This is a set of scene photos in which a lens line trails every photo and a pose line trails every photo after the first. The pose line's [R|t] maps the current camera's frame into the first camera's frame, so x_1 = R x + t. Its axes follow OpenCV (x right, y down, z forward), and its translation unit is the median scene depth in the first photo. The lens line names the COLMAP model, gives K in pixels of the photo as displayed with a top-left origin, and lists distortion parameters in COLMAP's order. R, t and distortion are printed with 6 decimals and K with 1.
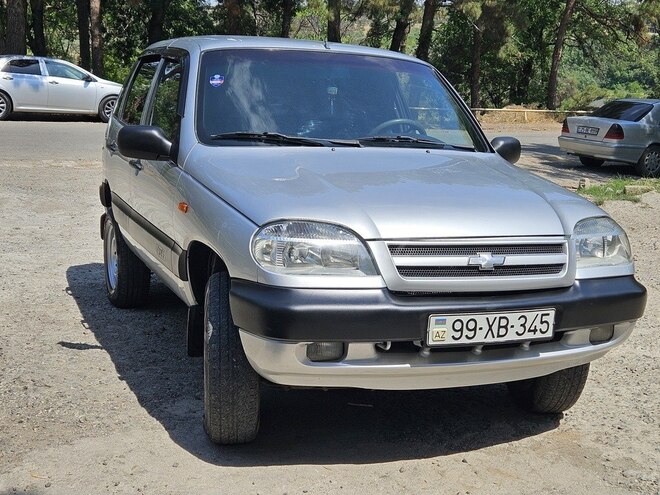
lens RADIAL K [[886.5, 0, 330.0], [0, 886.5, 247.5], [0, 0, 1]] dist [0.101211, -0.093647]
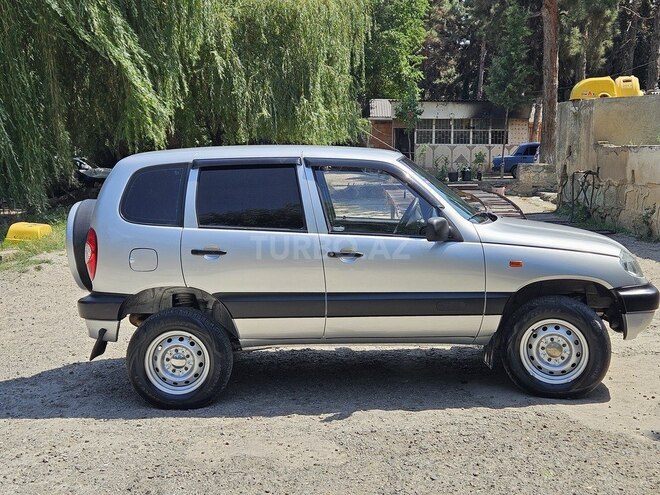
lens RADIAL K [[886.5, 0, 330.0], [0, 886.5, 247.5], [0, 0, 1]] dist [0.101211, -0.093647]
pose [[0.401566, -0.137339, 0.905474, -1.905092], [0.191163, 0.979483, 0.063787, -0.263487], [-0.895657, 0.147479, 0.419581, 0.732432]]
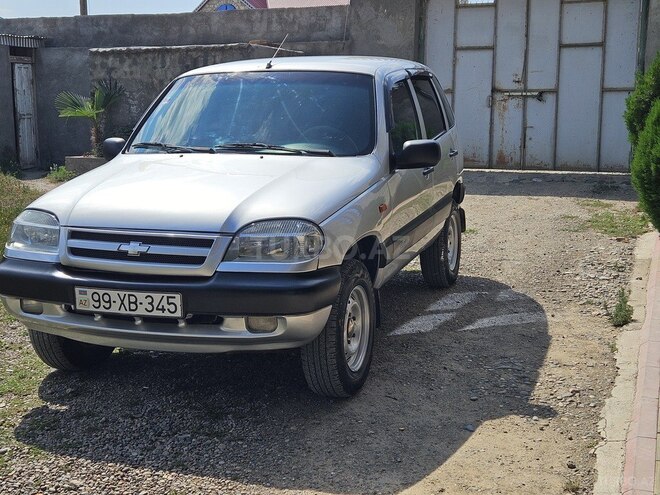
lens RADIAL K [[886.5, 0, 330.0], [0, 886.5, 247.5], [0, 0, 1]] dist [0.101211, -0.093647]
pose [[0.754781, 0.064720, -0.652776, 1.171913], [-0.058287, 0.997802, 0.031533, -0.040885], [0.653382, 0.014247, 0.756894, 0.239107]]
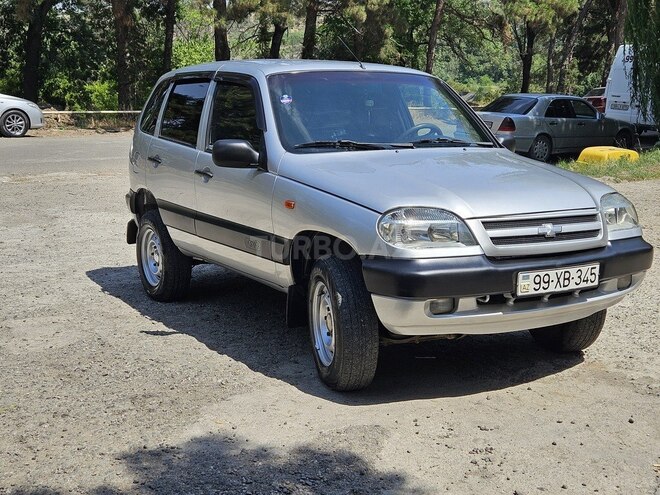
lens RADIAL K [[888.9, 0, 326.5], [0, 888.9, 233.7], [0, 0, 1]] dist [0.110376, -0.094687]
pose [[0.987844, -0.062321, 0.142410, -0.333043], [0.064650, 0.997838, -0.011786, 0.014821], [-0.141368, 0.020849, 0.989738, -0.255313]]
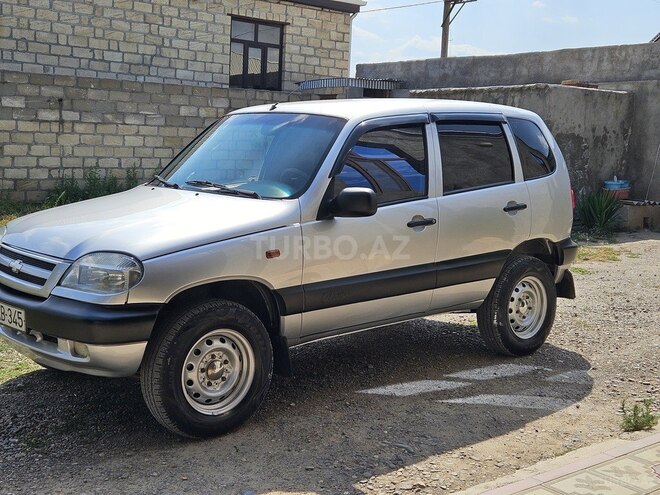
lens RADIAL K [[886.5, 0, 330.0], [0, 886.5, 247.5], [0, 0, 1]] dist [0.101211, -0.093647]
pose [[0.318791, 0.090667, -0.943478, 1.624978], [-0.148937, 0.987840, 0.044606, -0.146482], [0.936050, 0.126298, 0.328419, 0.982521]]
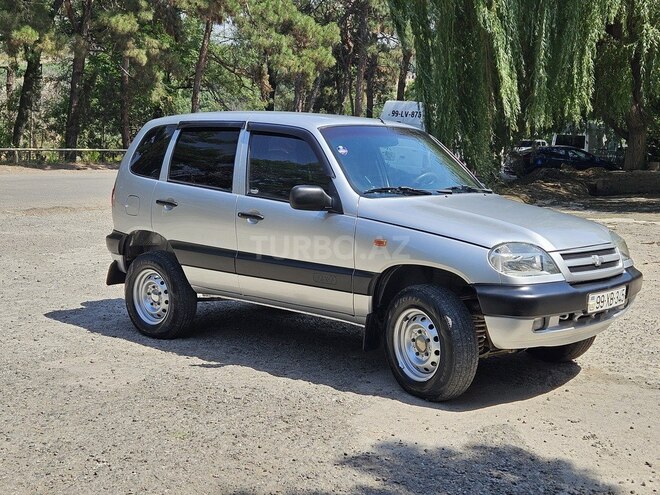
lens RADIAL K [[886.5, 0, 330.0], [0, 886.5, 247.5], [0, 0, 1]] dist [0.101211, -0.093647]
pose [[0.892061, -0.070566, 0.446371, -0.985340], [0.088133, 0.995933, -0.018687, -0.020300], [-0.443237, 0.056010, 0.894653, -0.254499]]
